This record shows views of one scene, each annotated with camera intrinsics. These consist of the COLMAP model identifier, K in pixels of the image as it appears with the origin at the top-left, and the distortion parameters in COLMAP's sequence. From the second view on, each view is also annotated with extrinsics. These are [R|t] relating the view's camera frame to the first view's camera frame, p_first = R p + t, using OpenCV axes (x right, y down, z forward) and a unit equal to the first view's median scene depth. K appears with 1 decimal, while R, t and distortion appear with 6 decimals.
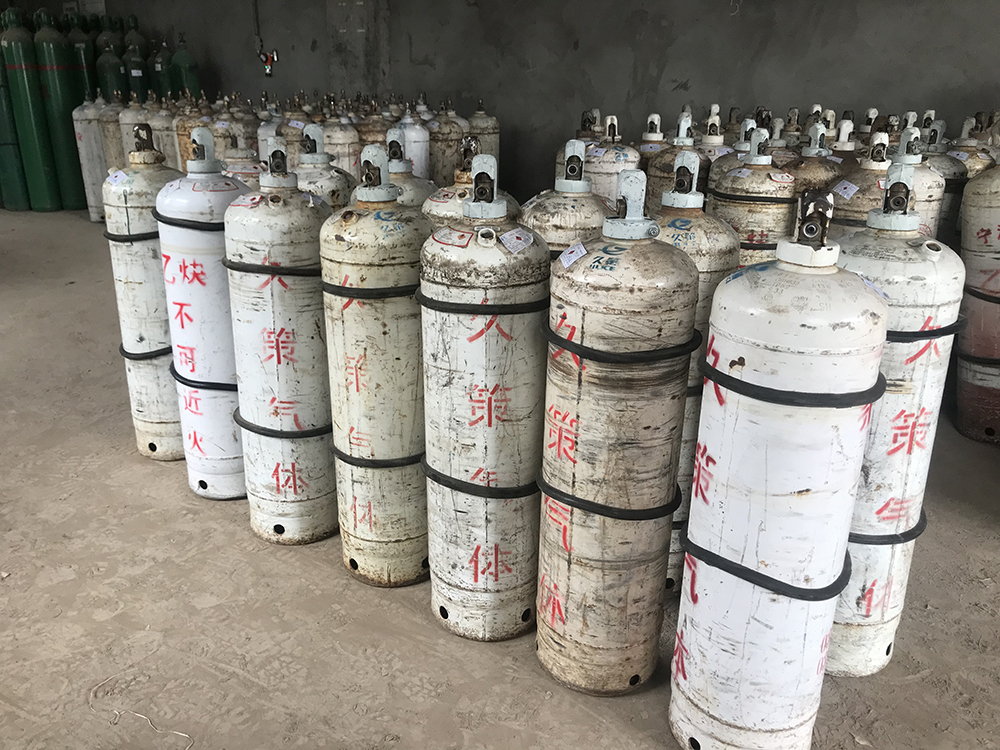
lens RADIAL K [[818.3, 0, 498.6], [0, 818.3, 358.4], [0, 0, 1]] dist [0.060445, -0.110975]
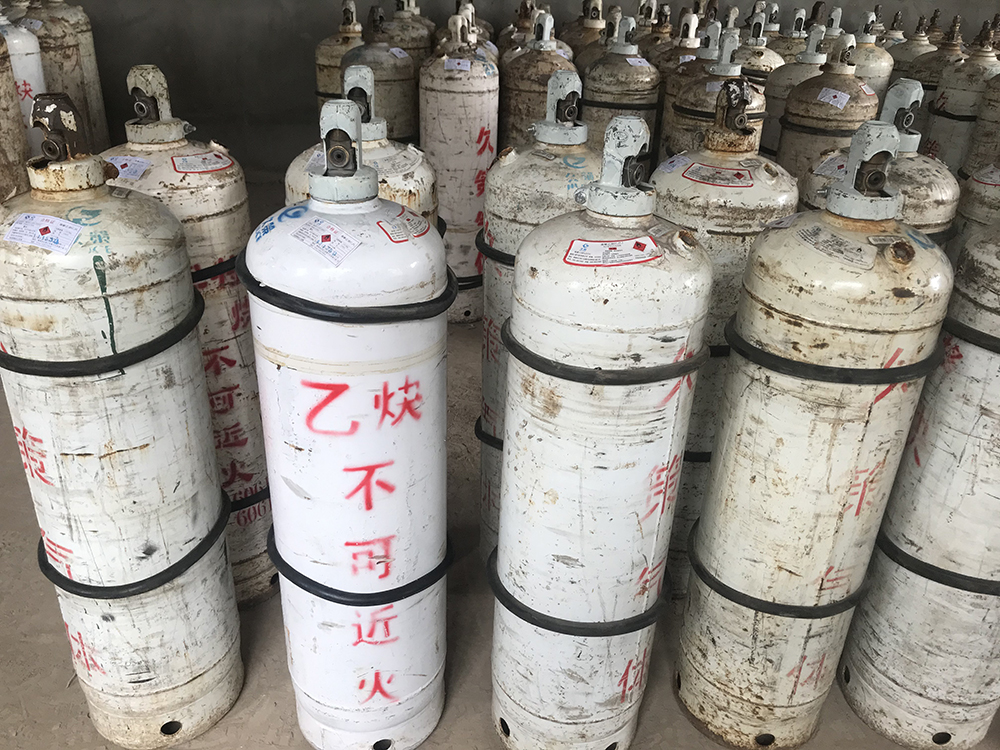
lens RADIAL K [[818.3, 0, 498.6], [0, 818.3, 358.4], [0, 0, 1]] dist [0.060445, -0.110975]
pose [[0.752241, -0.279674, 0.596587, -0.615084], [0.190795, 0.959112, 0.209047, -0.222148], [-0.630659, -0.043428, 0.774844, 0.576599]]
